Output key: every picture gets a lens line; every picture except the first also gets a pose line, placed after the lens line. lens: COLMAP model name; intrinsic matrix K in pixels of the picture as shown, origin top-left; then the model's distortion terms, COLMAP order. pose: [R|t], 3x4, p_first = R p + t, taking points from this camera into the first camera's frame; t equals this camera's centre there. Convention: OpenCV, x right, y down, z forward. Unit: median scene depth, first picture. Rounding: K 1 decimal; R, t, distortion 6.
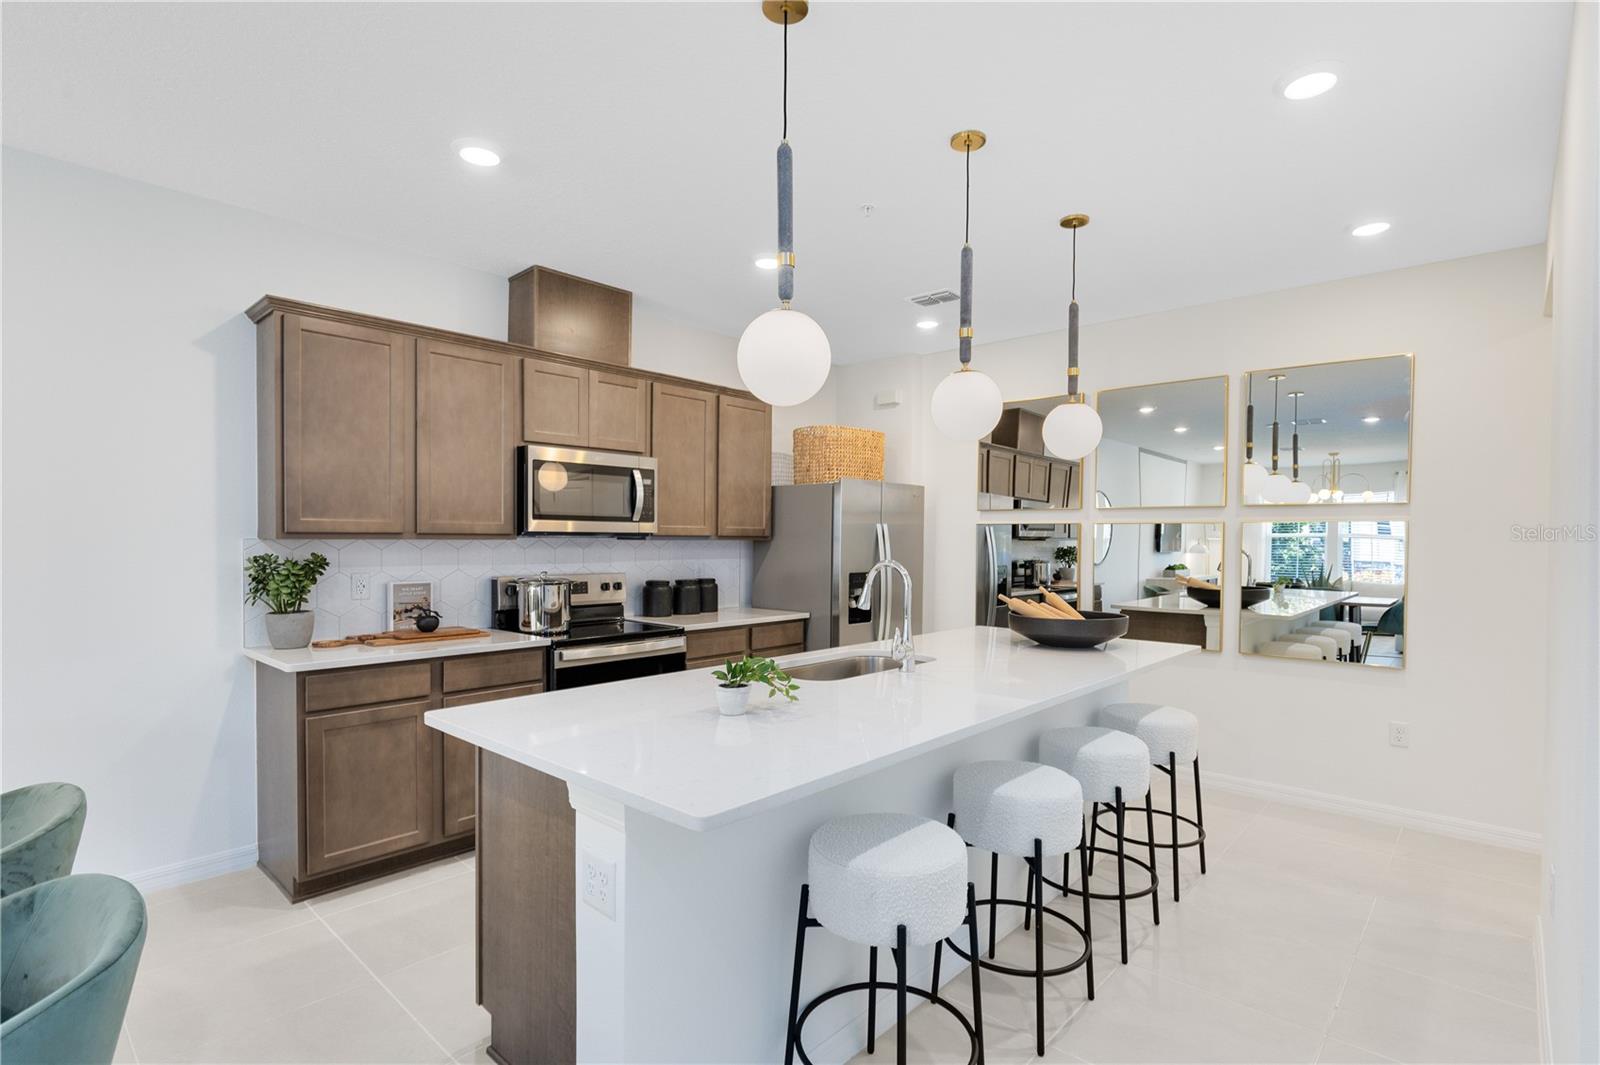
lens RADIAL K [[772.8, 0, 811.5], [0, 772.8, 551.0], [0, 0, 1]] dist [0.001547, -0.000289]
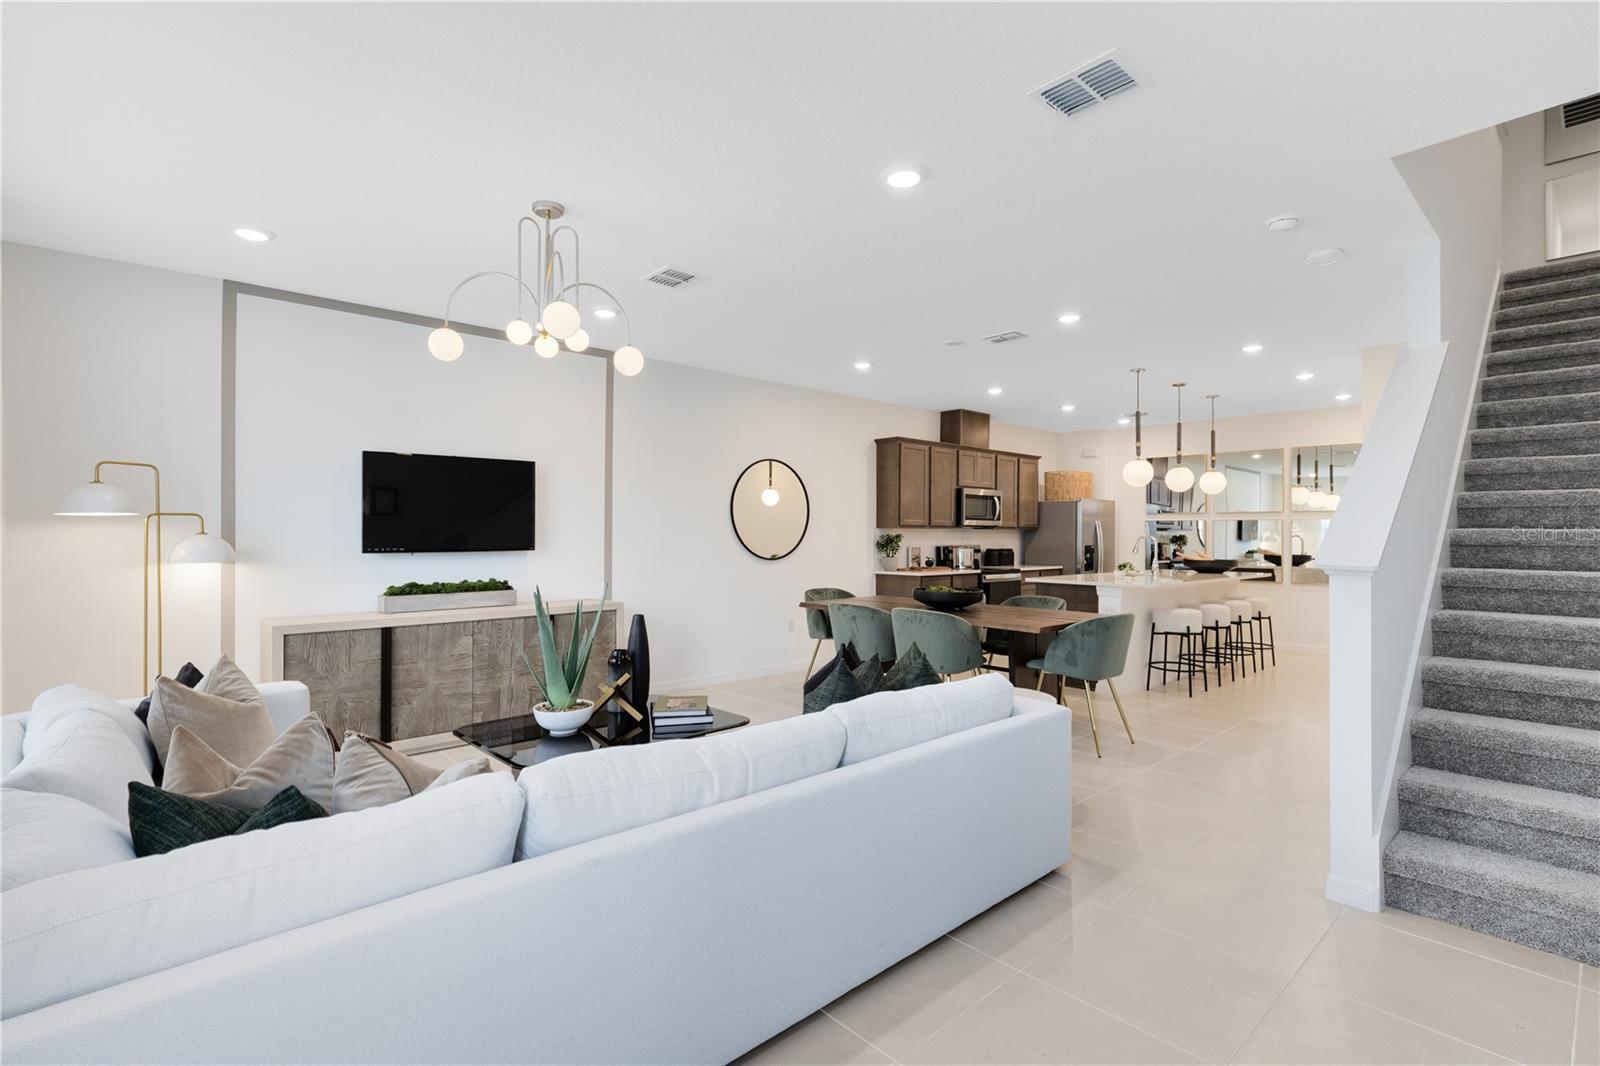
lens RADIAL K [[724.2, 0, 811.4], [0, 724.2, 524.8], [0, 0, 1]] dist [0.002661, -0.000776]
pose [[0.994752, -0.003246, -0.102262, -0.559026], [0.000262, 0.999574, -0.029178, 0.035200], [0.102313, 0.028998, 0.994329, -1.132887]]
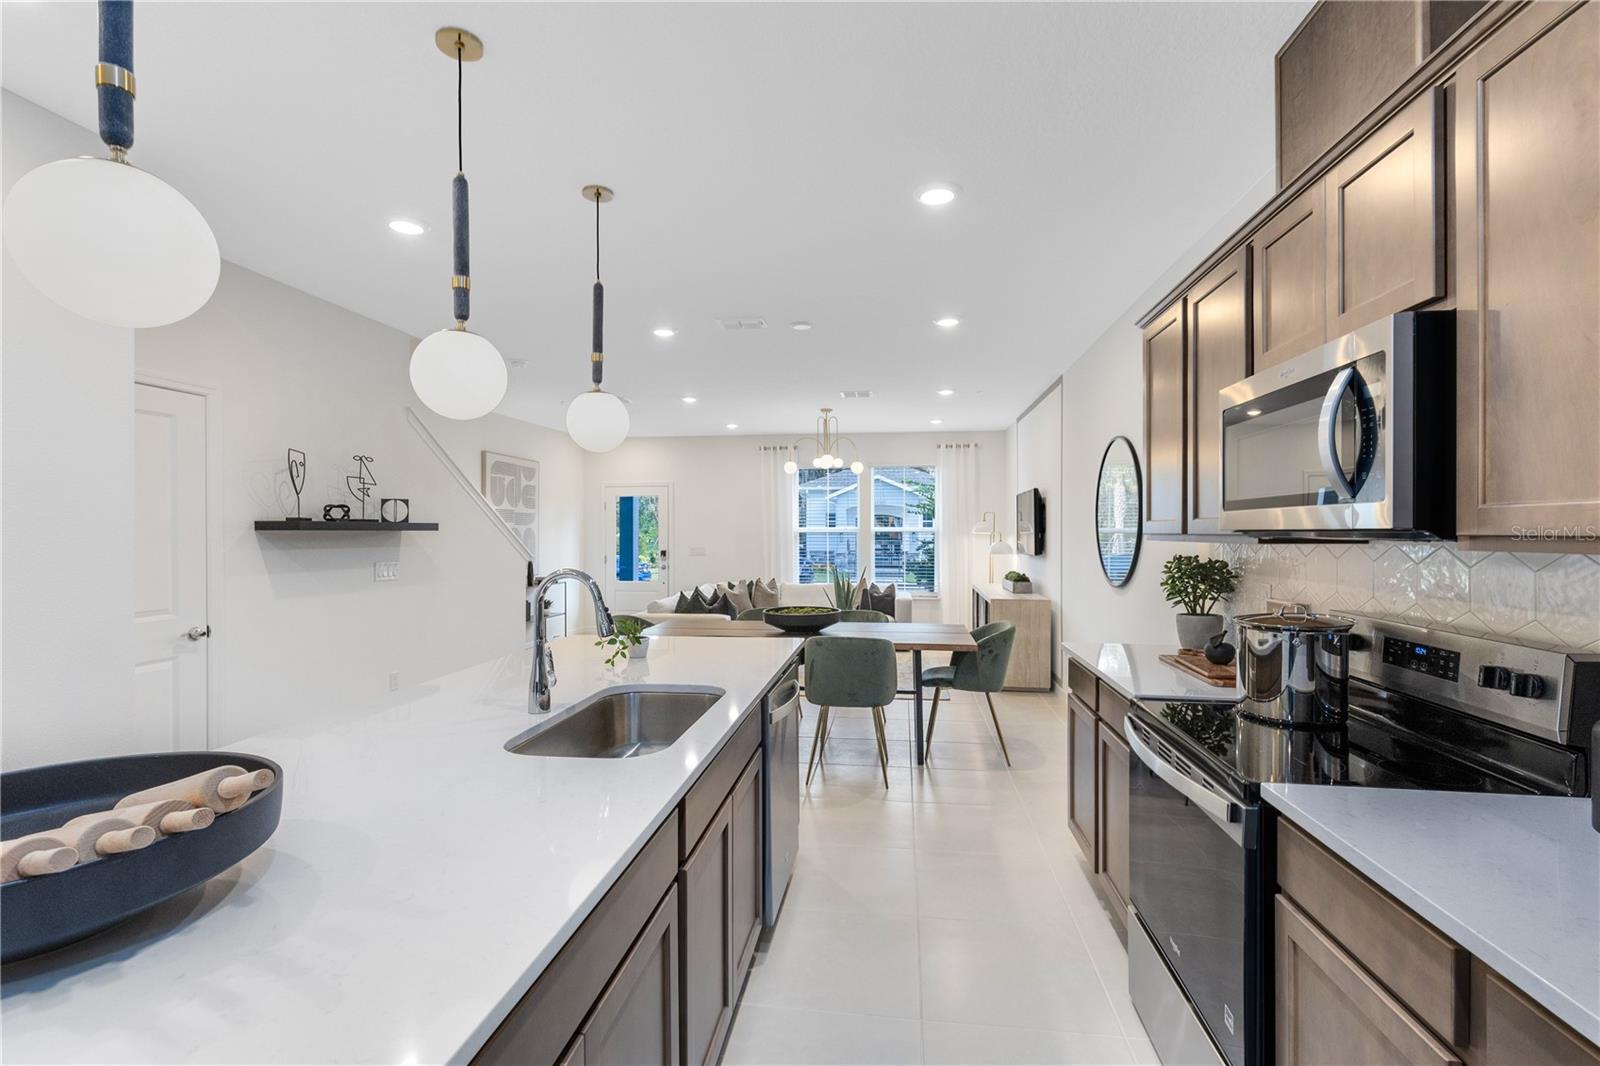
lens RADIAL K [[724.2, 0, 805.3], [0, 724.2, 534.7], [0, 0, 1]] dist [0.002661, -0.000776]
pose [[-0.826639, -0.000276, -0.562733, 0.217074], [-0.010279, 0.999840, 0.014608, -0.024981], [0.562639, 0.017860, -0.826510, 1.202846]]
